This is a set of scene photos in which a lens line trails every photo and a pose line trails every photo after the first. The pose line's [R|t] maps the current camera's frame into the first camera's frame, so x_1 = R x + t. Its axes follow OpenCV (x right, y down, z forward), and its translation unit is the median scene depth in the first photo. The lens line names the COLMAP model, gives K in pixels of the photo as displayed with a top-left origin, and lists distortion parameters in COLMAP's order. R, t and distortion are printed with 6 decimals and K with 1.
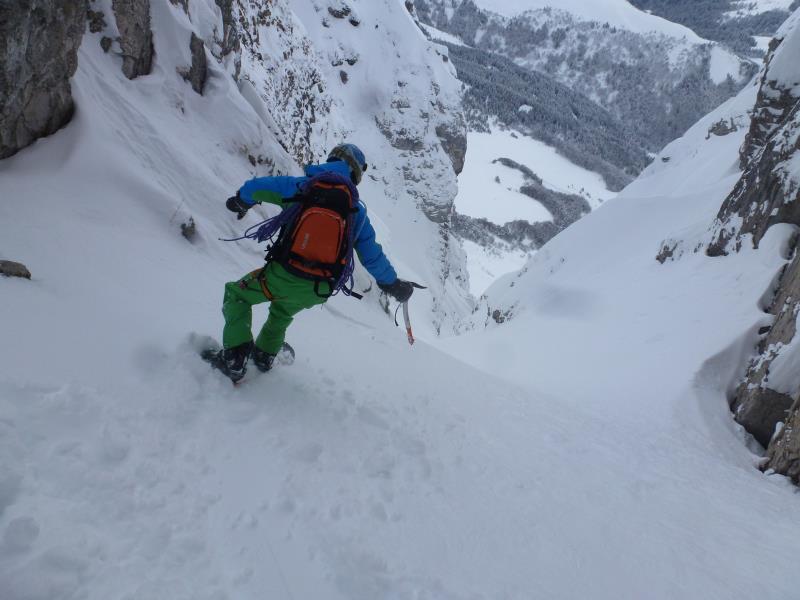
lens RADIAL K [[569.1, 0, 395.0], [0, 569.1, 289.1], [0, 0, 1]] dist [-0.042938, 0.000966]
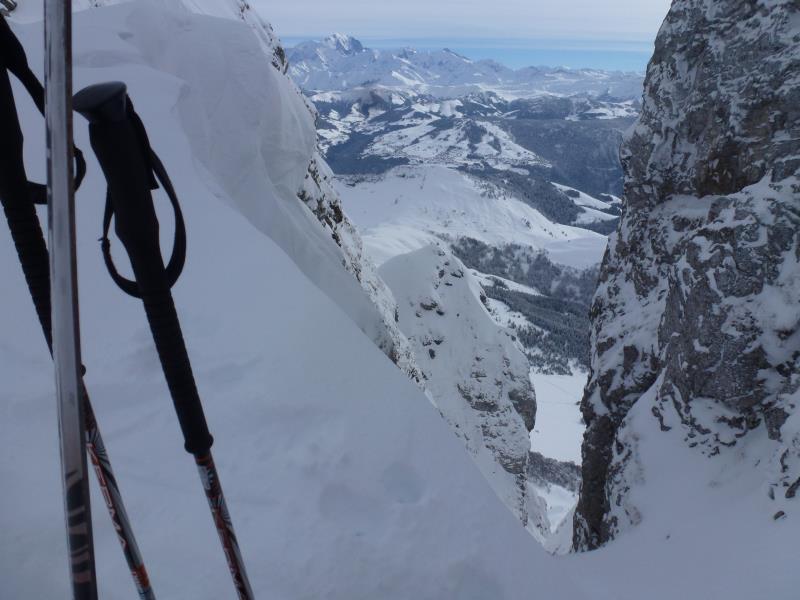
lens RADIAL K [[564.9, 0, 397.4], [0, 564.9, 303.0], [0, 0, 1]] dist [-0.059501, 0.021793]
pose [[0.990043, -0.025007, -0.138524, 0.008325], [-0.030160, 0.923555, -0.382278, 0.001897], [0.137494, 0.382650, 0.913605, -0.172051]]
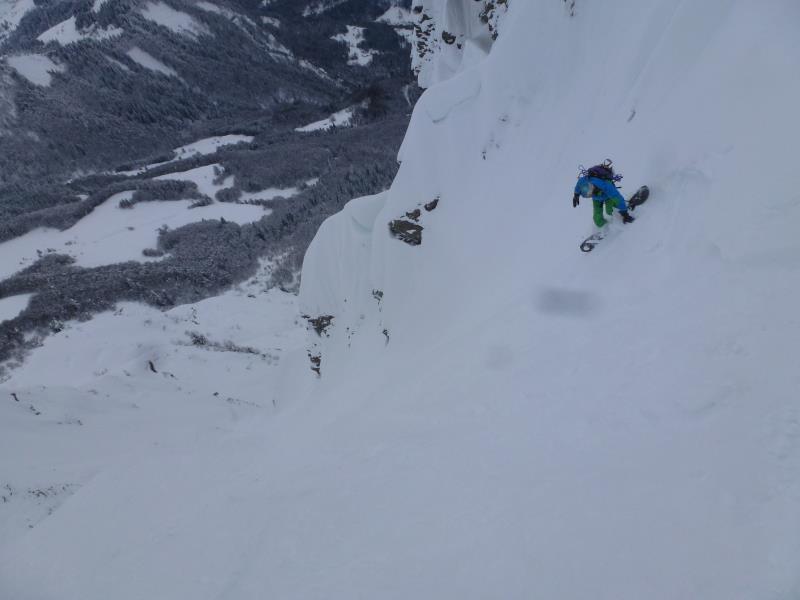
lens RADIAL K [[564.9, 0, 397.4], [0, 564.9, 303.0], [0, 0, 1]] dist [-0.059501, 0.021793]
pose [[0.355536, -0.745910, 0.563215, 0.427388], [0.775564, 0.571737, 0.267613, 0.288758], [-0.521627, 0.341663, 0.781775, 2.120444]]
